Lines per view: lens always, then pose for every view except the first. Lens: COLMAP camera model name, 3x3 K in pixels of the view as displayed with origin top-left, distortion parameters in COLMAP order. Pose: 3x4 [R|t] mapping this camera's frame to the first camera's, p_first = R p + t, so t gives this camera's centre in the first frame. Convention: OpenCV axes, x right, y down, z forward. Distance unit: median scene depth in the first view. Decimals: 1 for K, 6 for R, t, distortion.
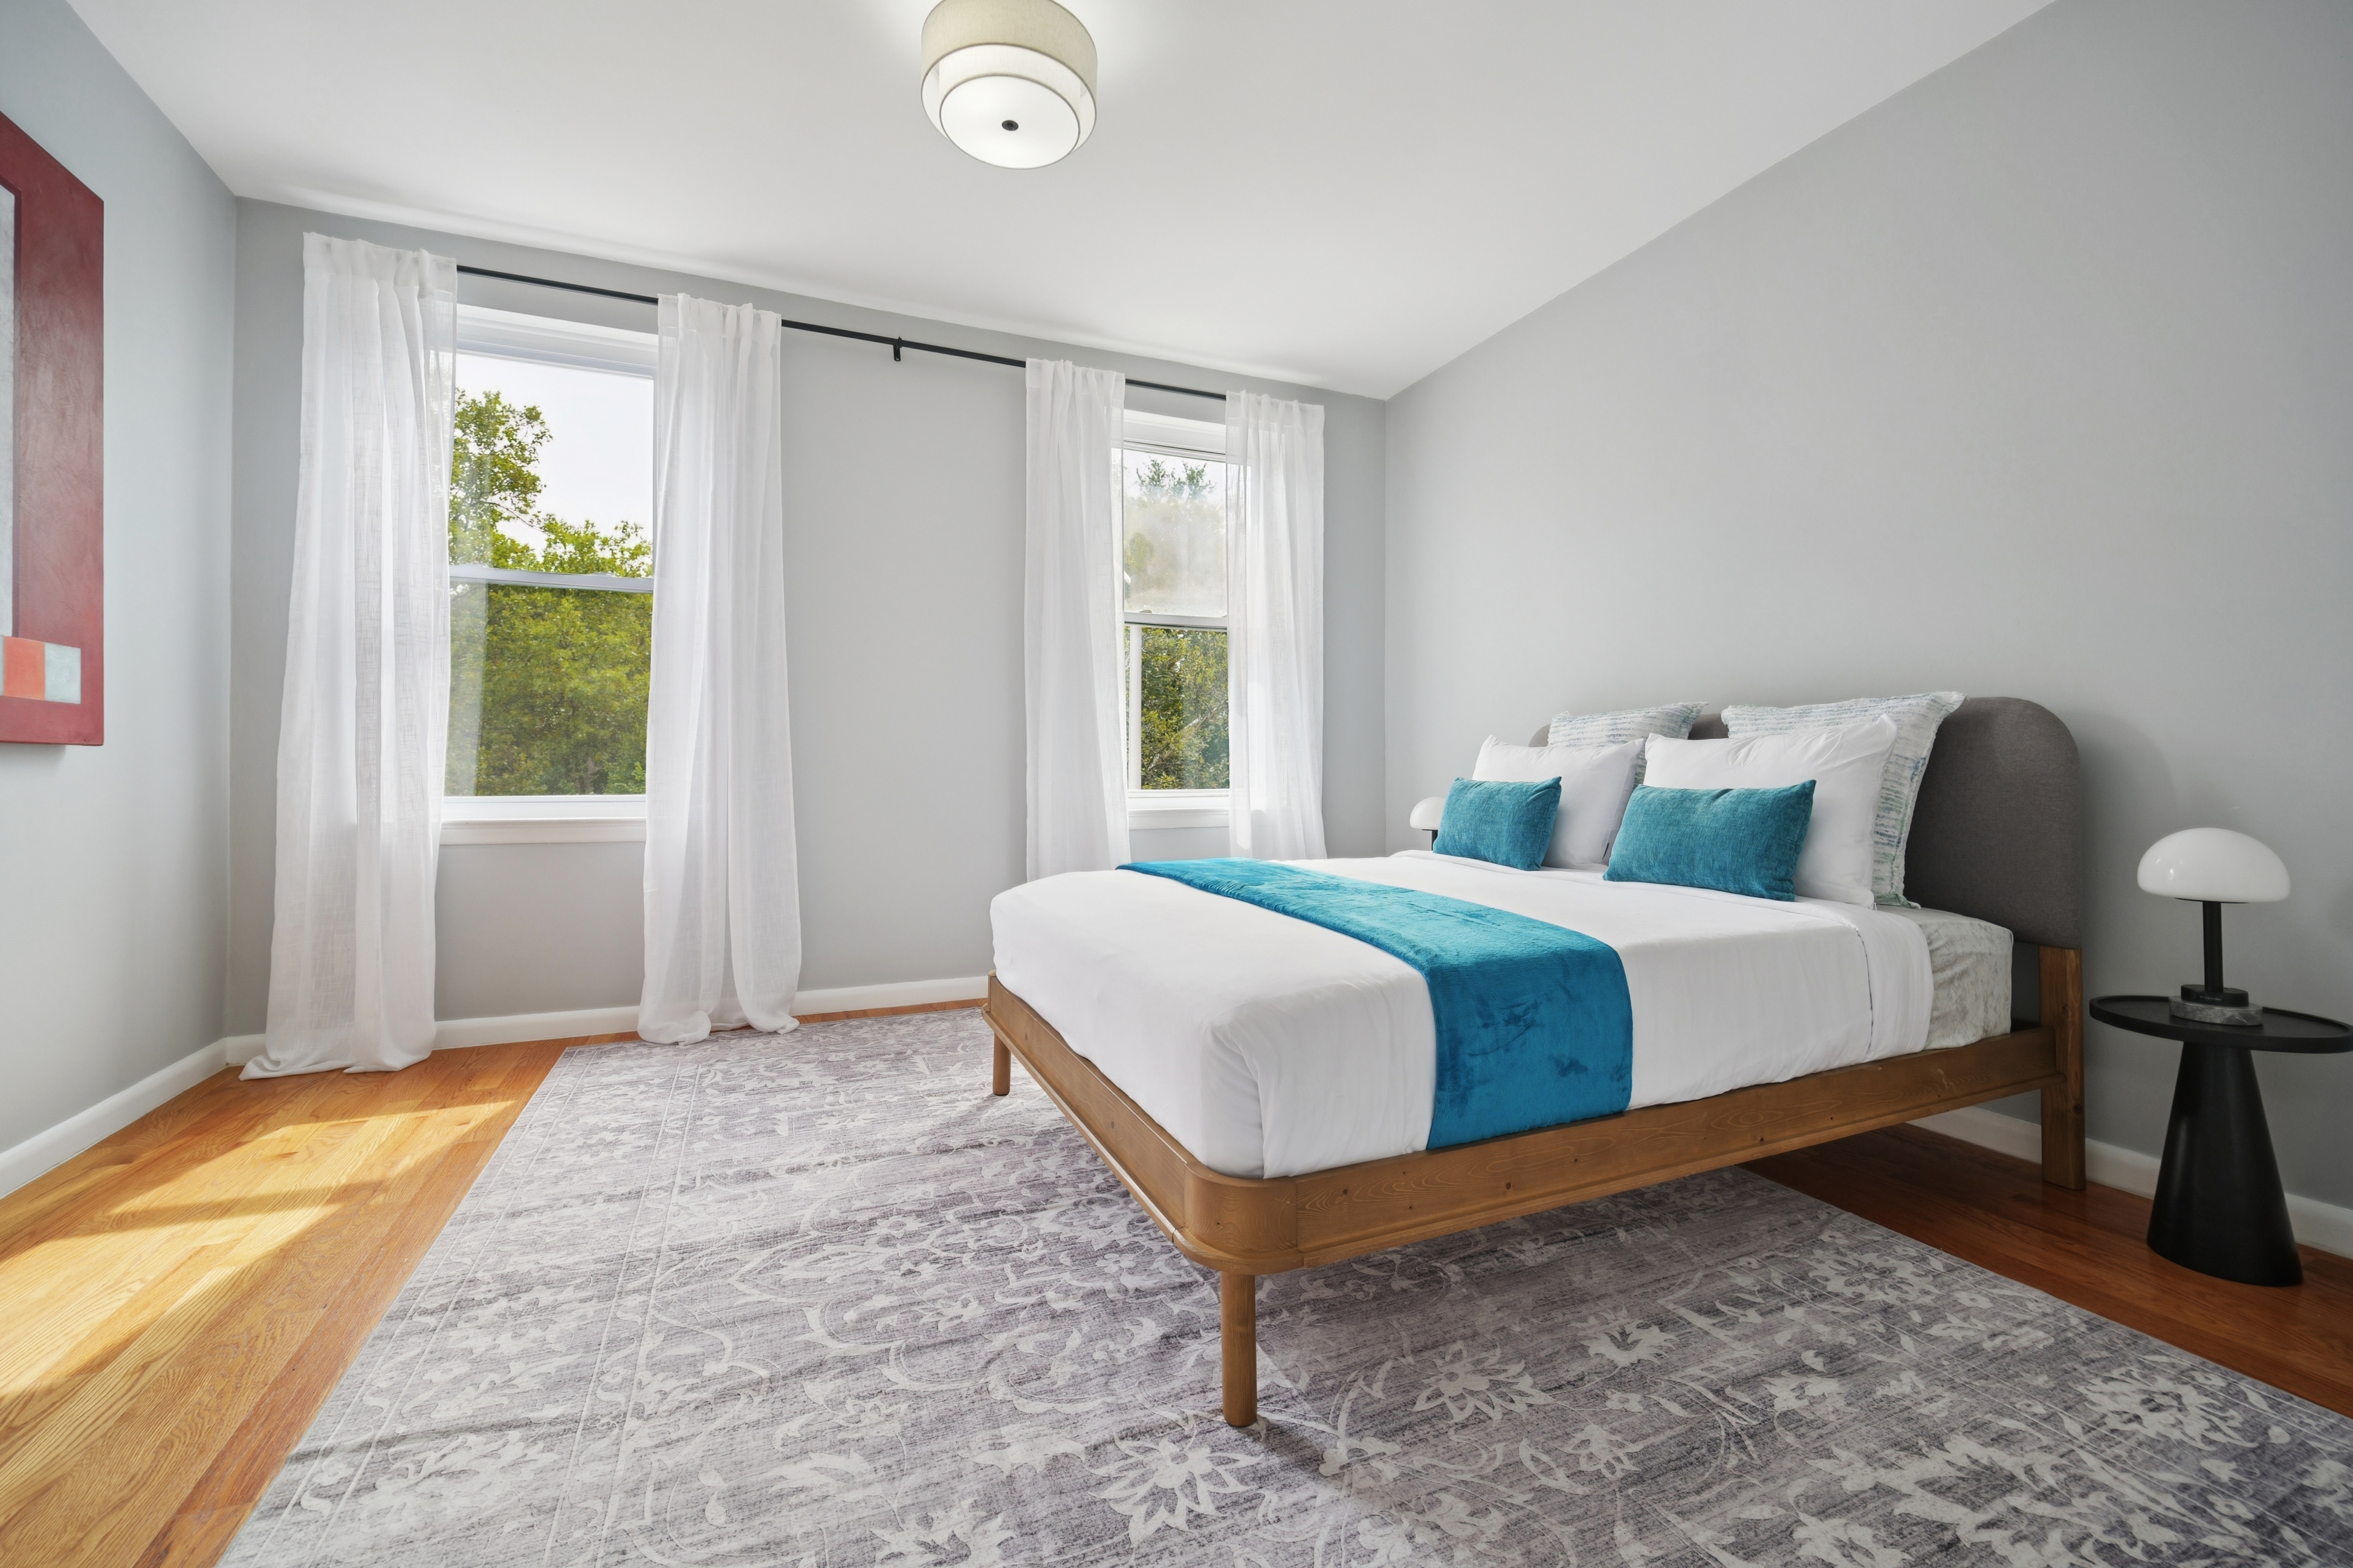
lens RADIAL K [[991.5, 0, 1173.9], [0, 991.5, 769.8], [0, 0, 1]] dist [0.013554, -0.007932]
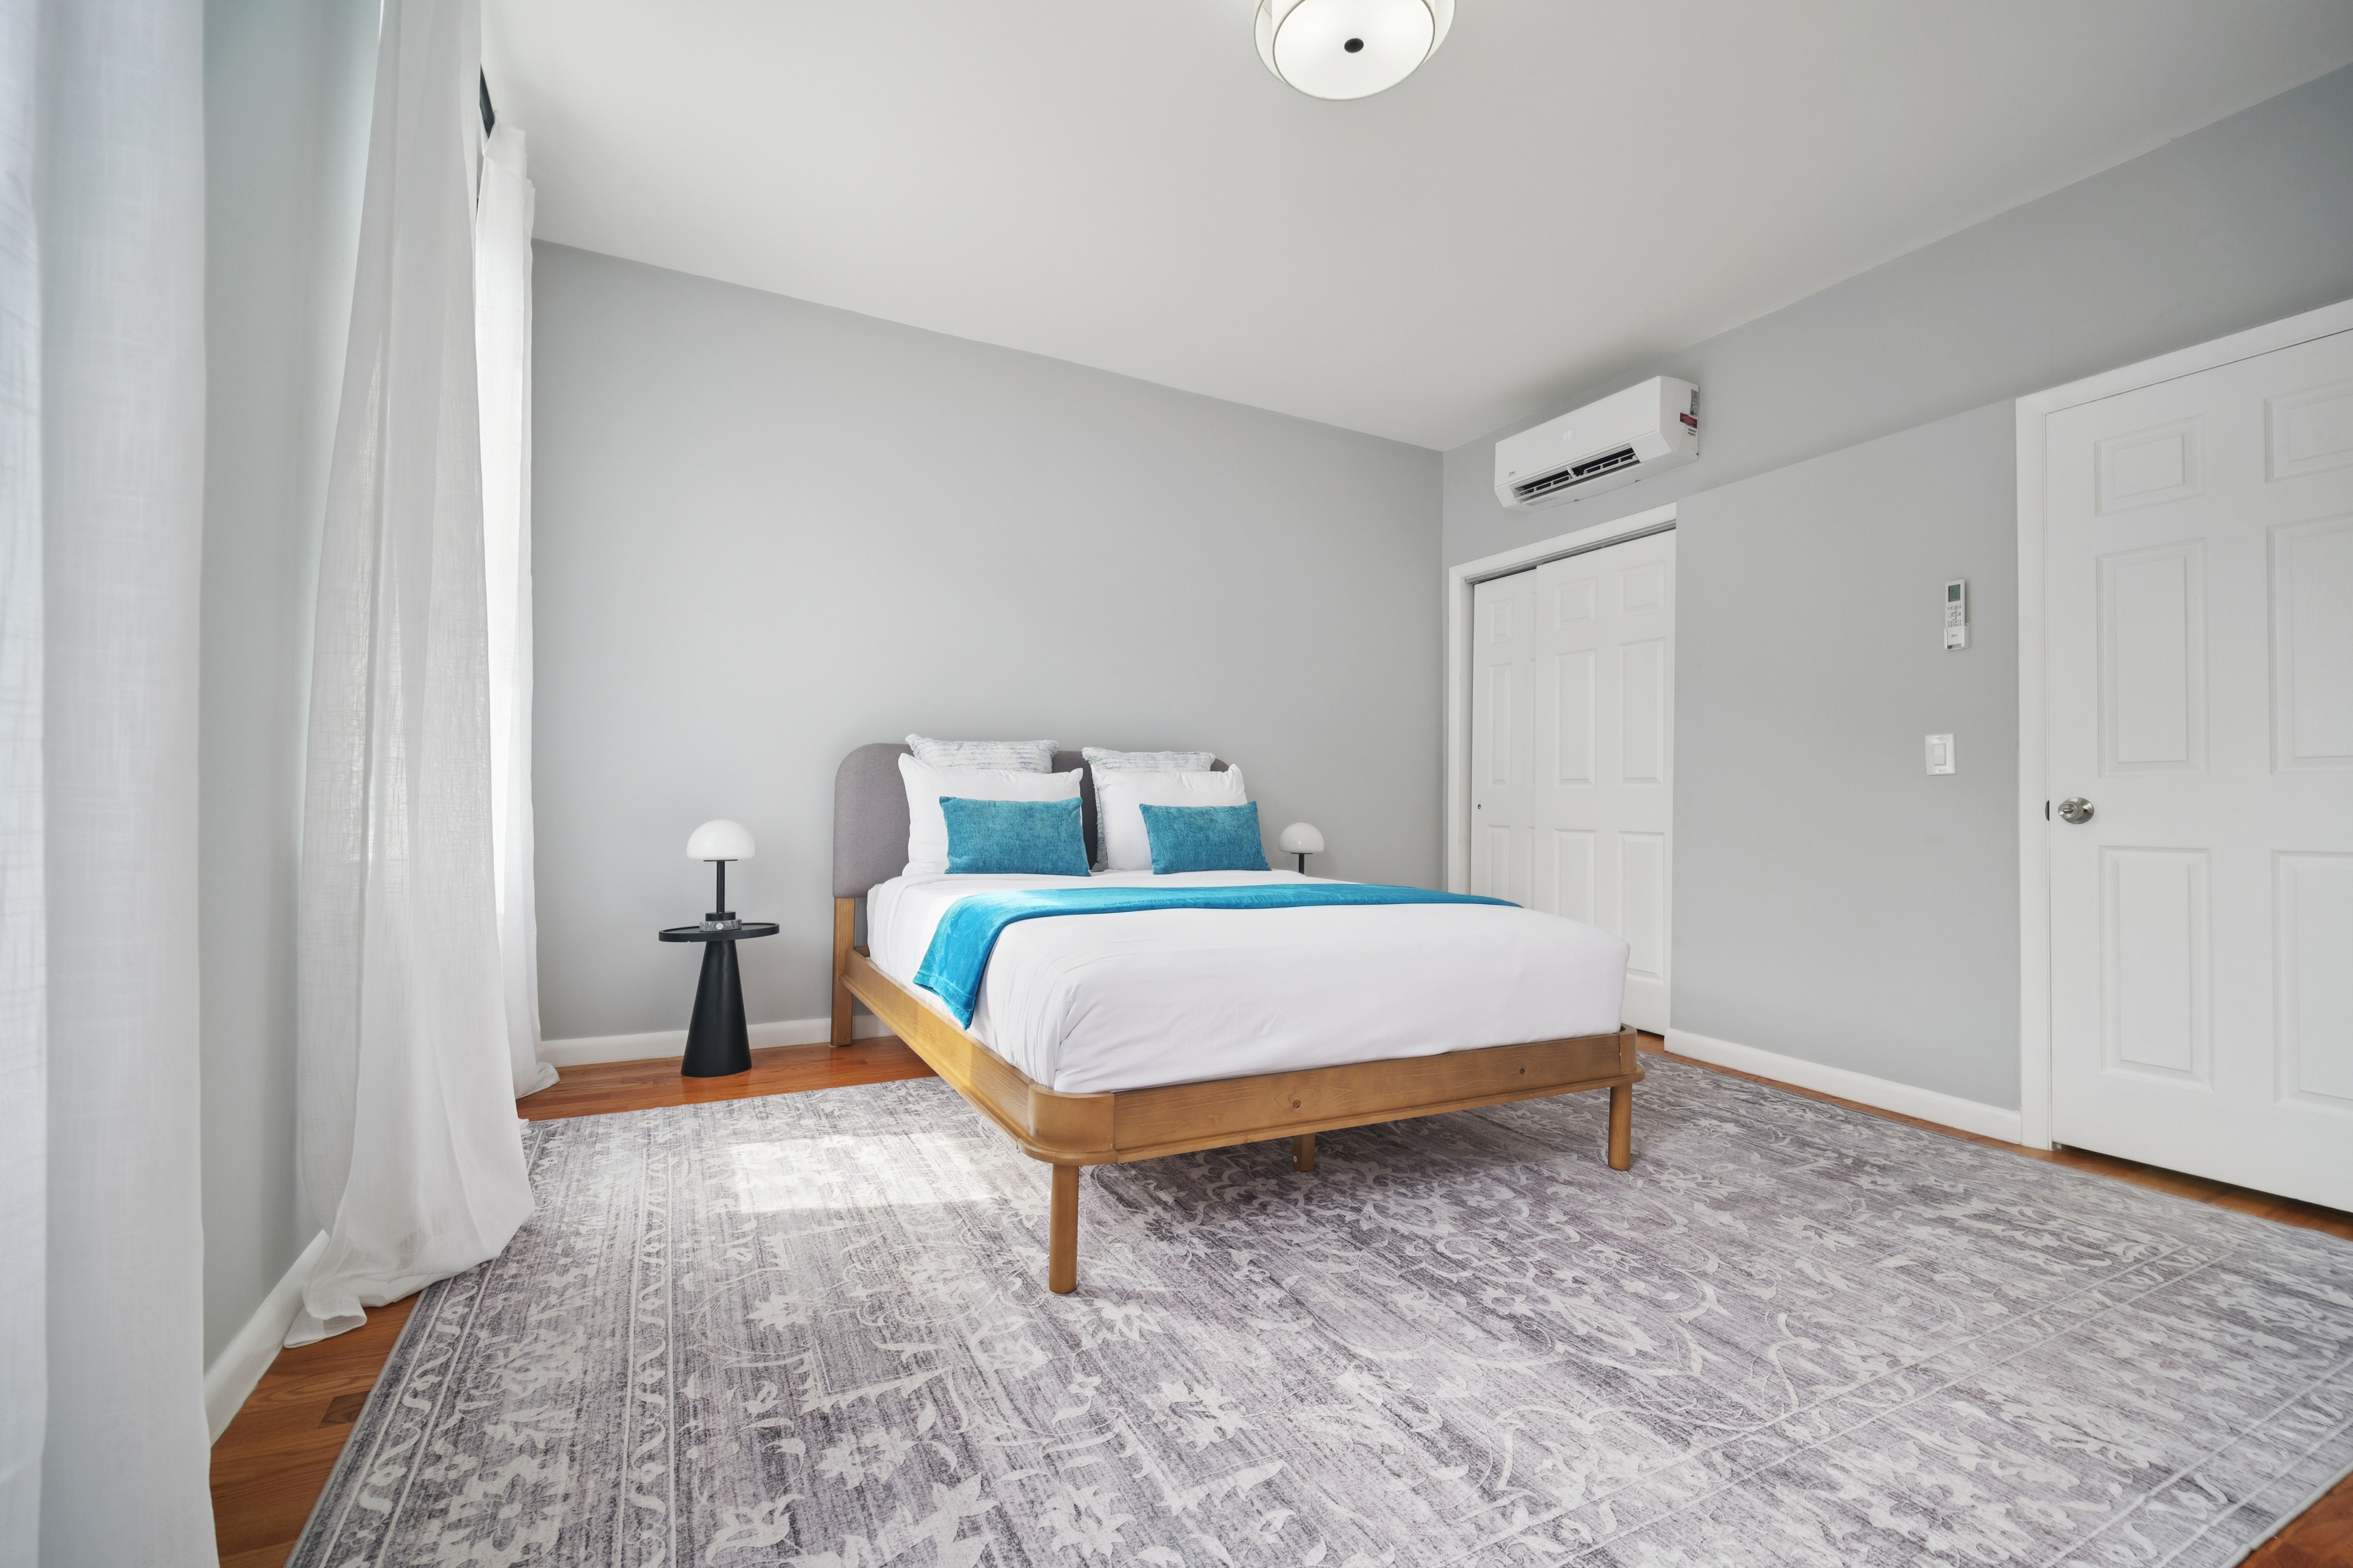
lens RADIAL K [[991.5, 0, 1187.2], [0, 991.5, 778.7], [0, 0, 1]] dist [0.013554, -0.007932]
pose [[-0.091015, 0.023111, 0.995581, -1.120285], [-0.012605, 0.999624, -0.024357, 0.018486], [-0.995770, -0.014766, -0.090690, 1.337472]]
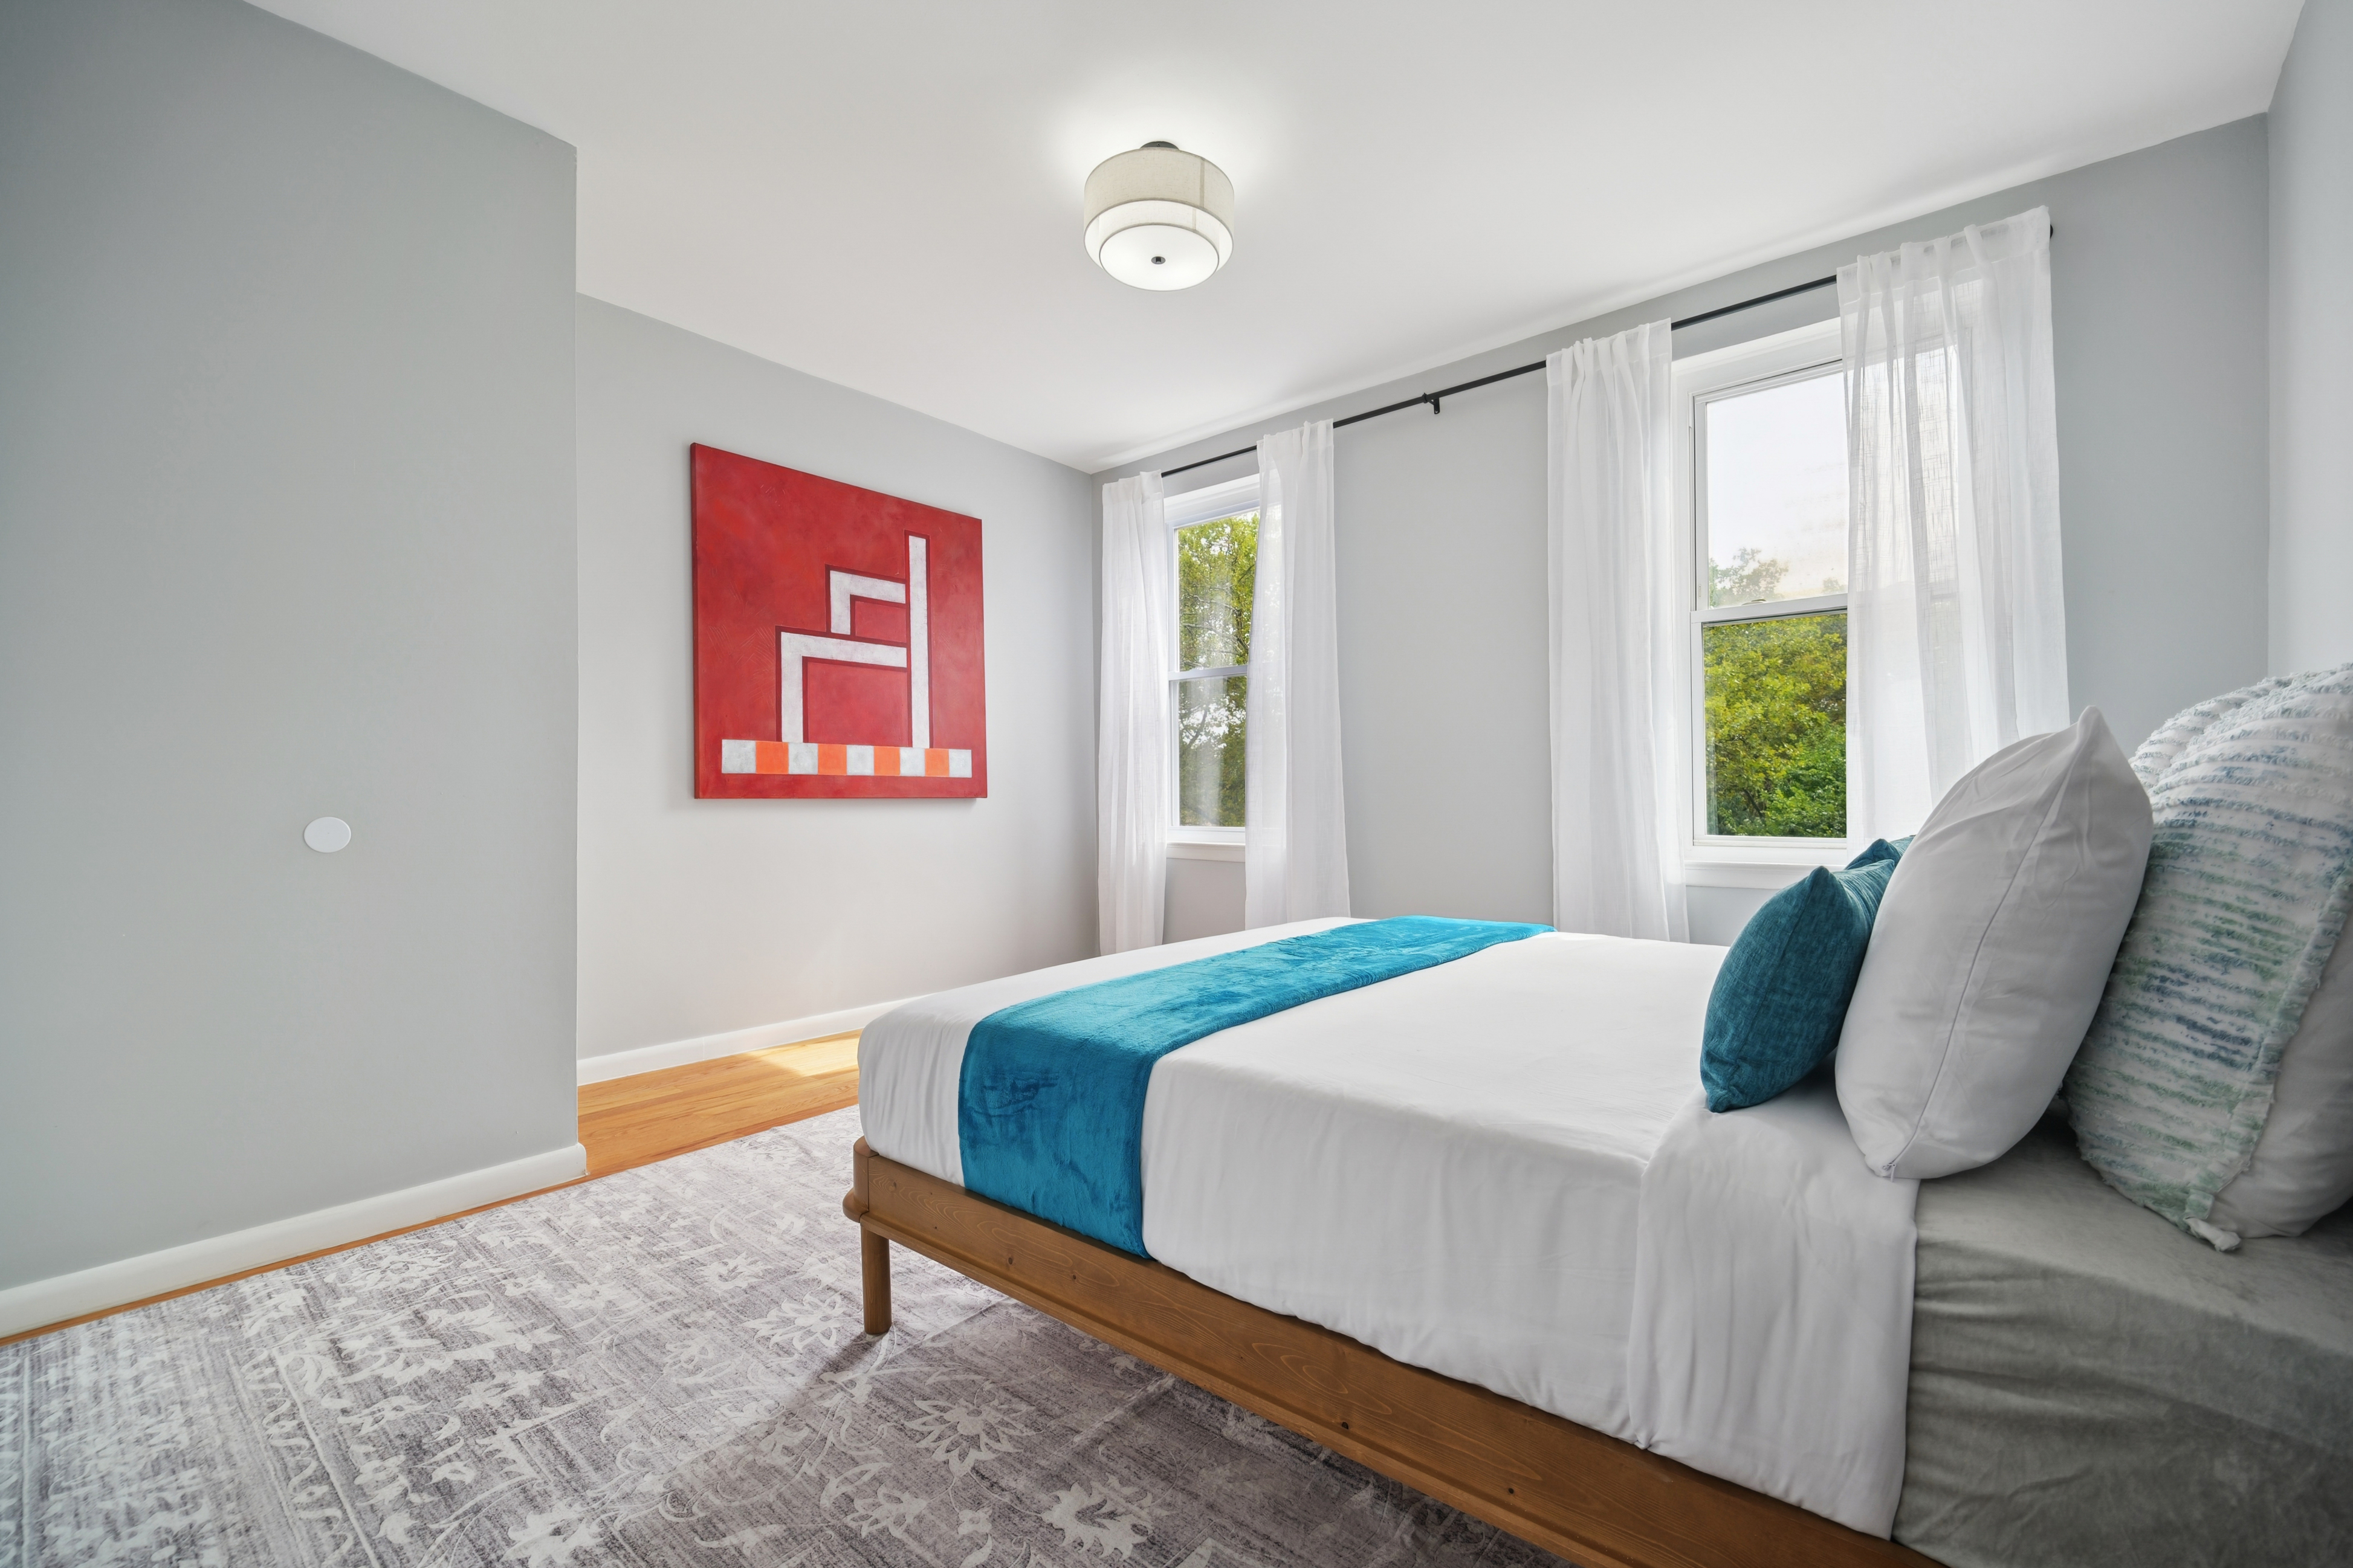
lens RADIAL K [[991.5, 0, 1182.5], [0, 991.5, 805.8], [0, 0, 1]] dist [0.013554, -0.007932]
pose [[0.440996, 0.004873, -0.897496, 0.976373], [0.006654, 0.999940, 0.008698, -0.025820], [0.897484, -0.009808, 0.440937, 0.554003]]
